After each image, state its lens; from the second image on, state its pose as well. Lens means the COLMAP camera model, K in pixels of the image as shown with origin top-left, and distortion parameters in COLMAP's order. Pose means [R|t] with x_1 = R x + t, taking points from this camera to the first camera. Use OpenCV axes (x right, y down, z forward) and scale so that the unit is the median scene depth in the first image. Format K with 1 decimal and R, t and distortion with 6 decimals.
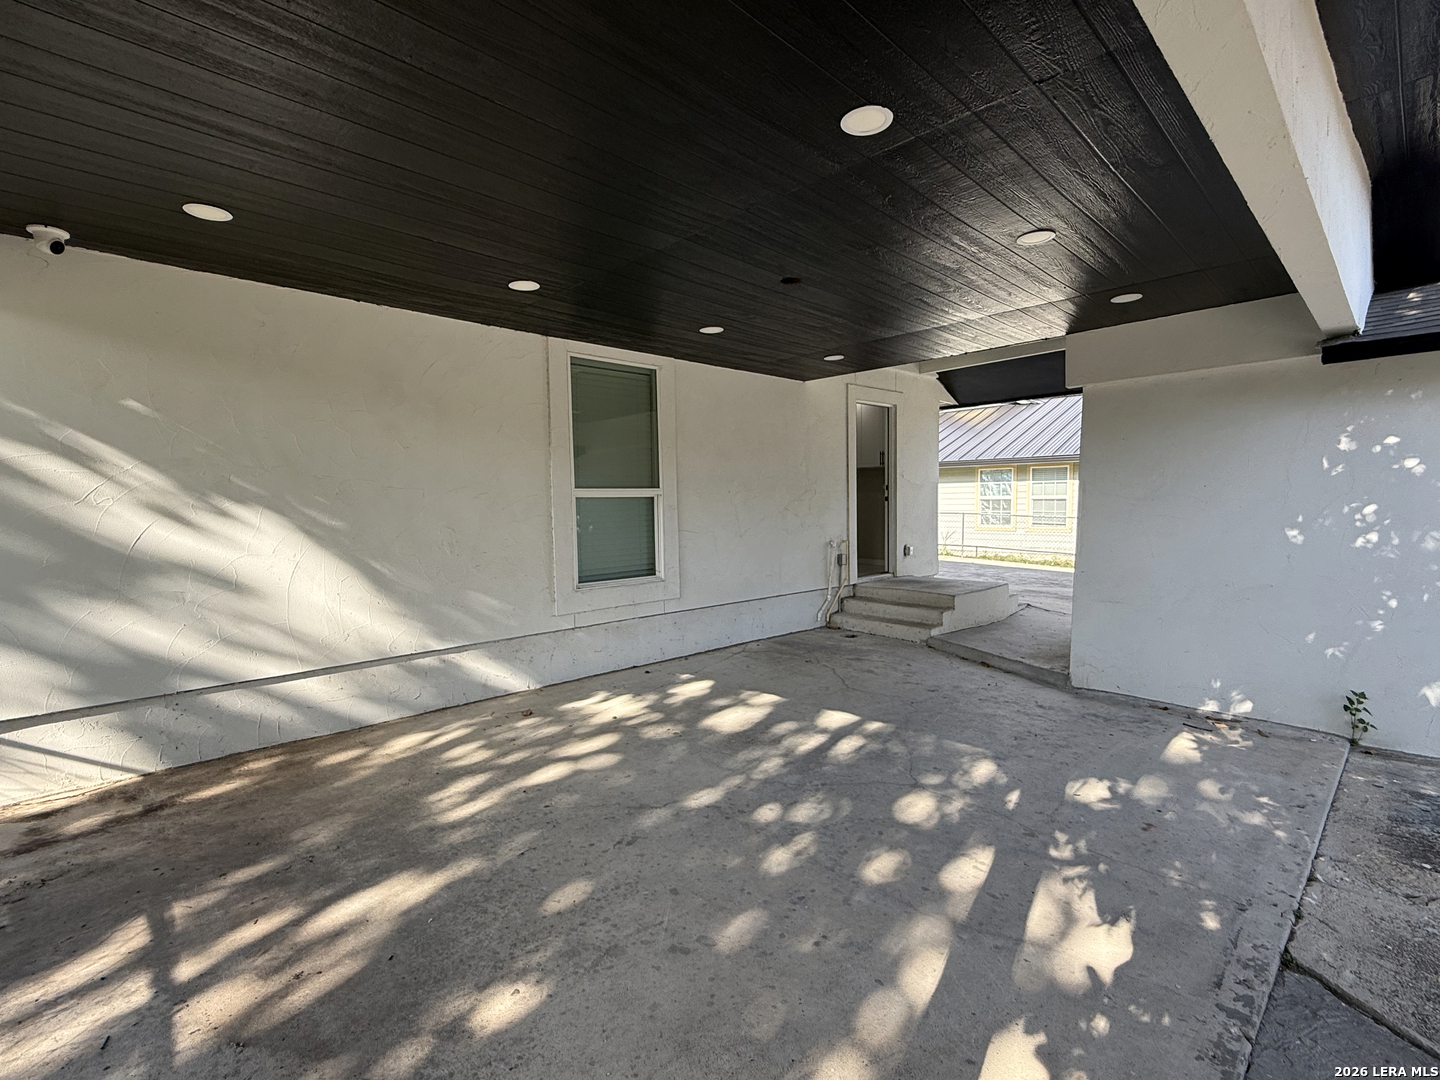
lens RADIAL K [[686.1, 0, 717.7], [0, 686.1, 543.8], [0, 0, 1]] dist [0.001490, 0.000027]
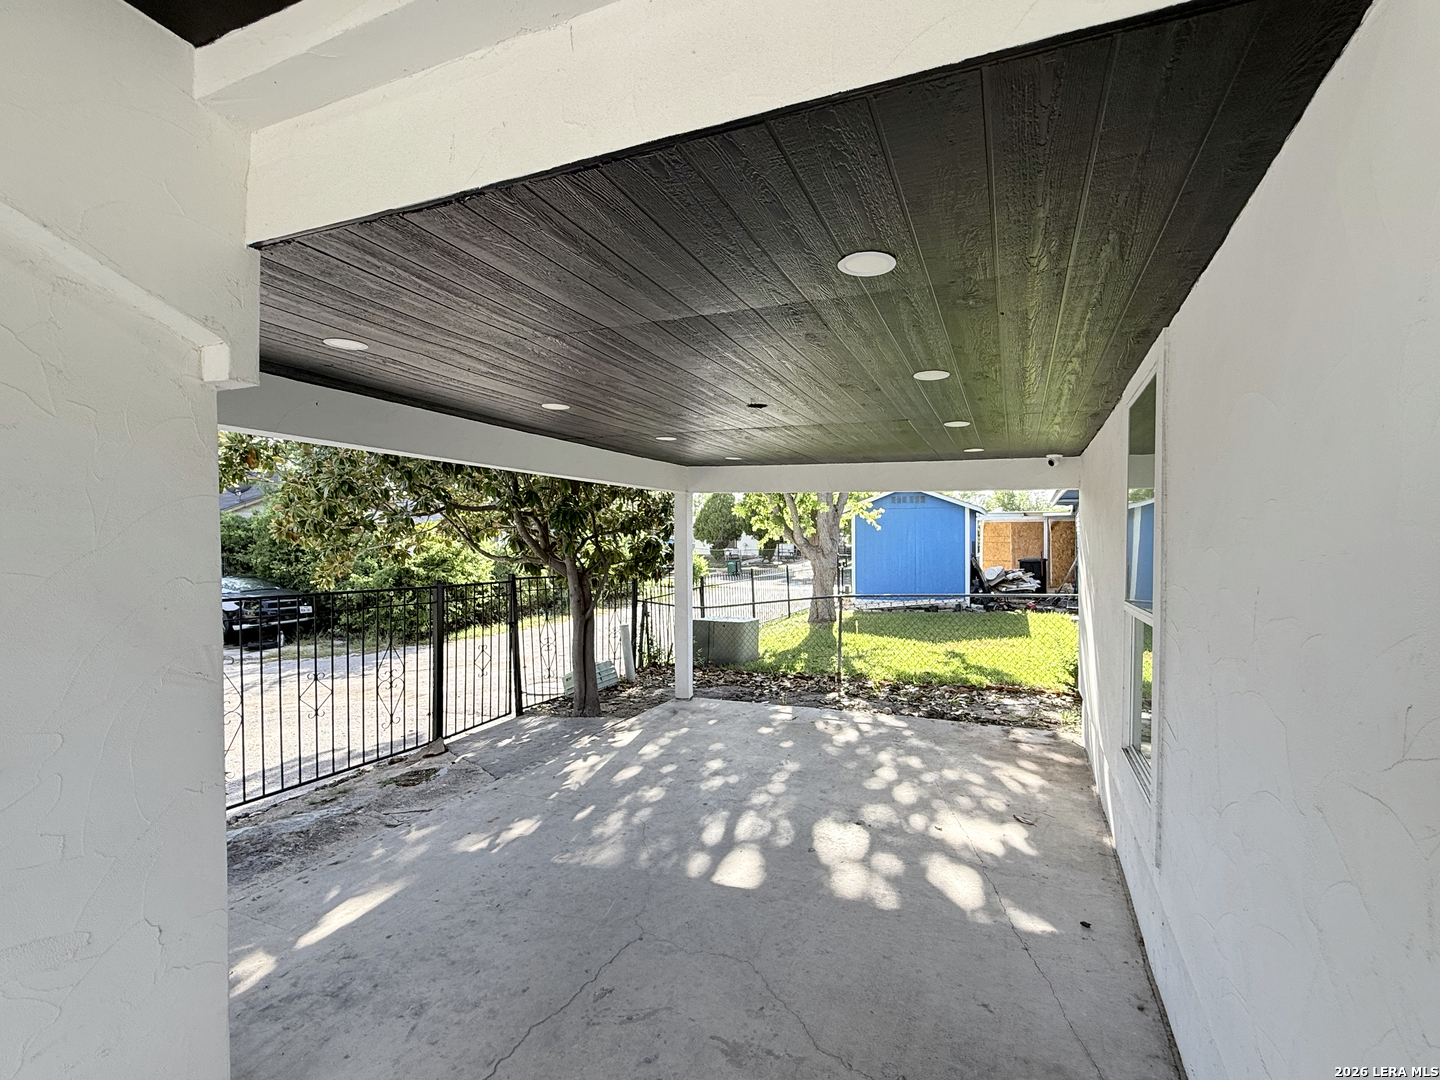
lens RADIAL K [[686.1, 0, 717.7], [0, 686.1, 543.8], [0, 0, 1]] dist [0.001490, 0.000027]
pose [[-0.924201, 0.006326, -0.381853, 0.640038], [-0.019710, 0.997740, 0.064234, -0.249951], [0.381396, 0.066891, -0.921988, 2.101698]]
